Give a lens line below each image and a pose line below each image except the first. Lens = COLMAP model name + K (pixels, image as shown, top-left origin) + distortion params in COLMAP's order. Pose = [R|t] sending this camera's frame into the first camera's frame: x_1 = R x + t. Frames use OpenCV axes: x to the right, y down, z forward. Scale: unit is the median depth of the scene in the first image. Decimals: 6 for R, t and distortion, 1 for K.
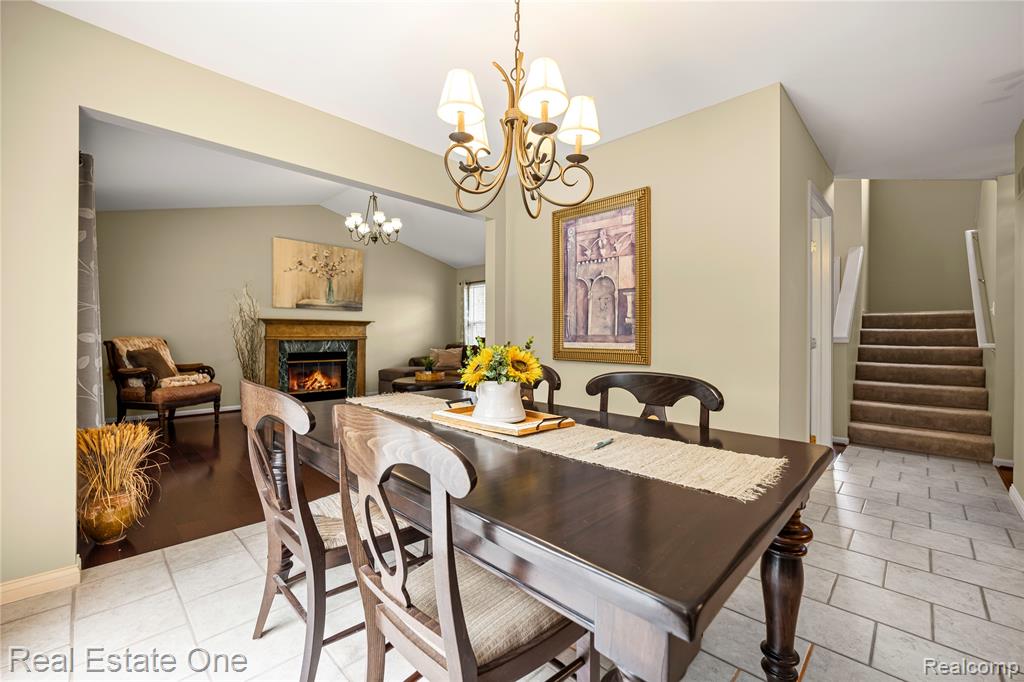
lens RADIAL K [[428.4, 0, 515.4], [0, 428.4, 337.2], [0, 0, 1]] dist [-0.004564, -0.001014]
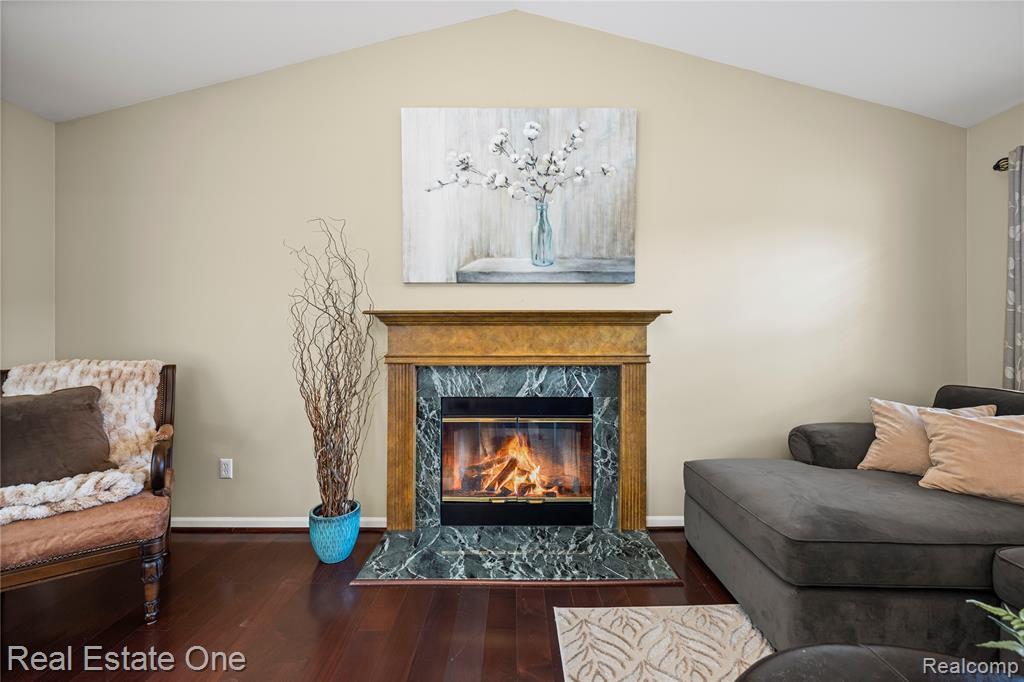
lens RADIAL K [[393.2, 0, 512.8], [0, 393.2, 336.7], [0, 0, 1]] dist [-0.005971, -0.000292]
pose [[0.700519, -0.006044, -0.713608, -0.211957], [-0.000491, 0.999960, -0.008951, -0.015268], [0.713633, 0.006621, 0.700488, 0.748587]]
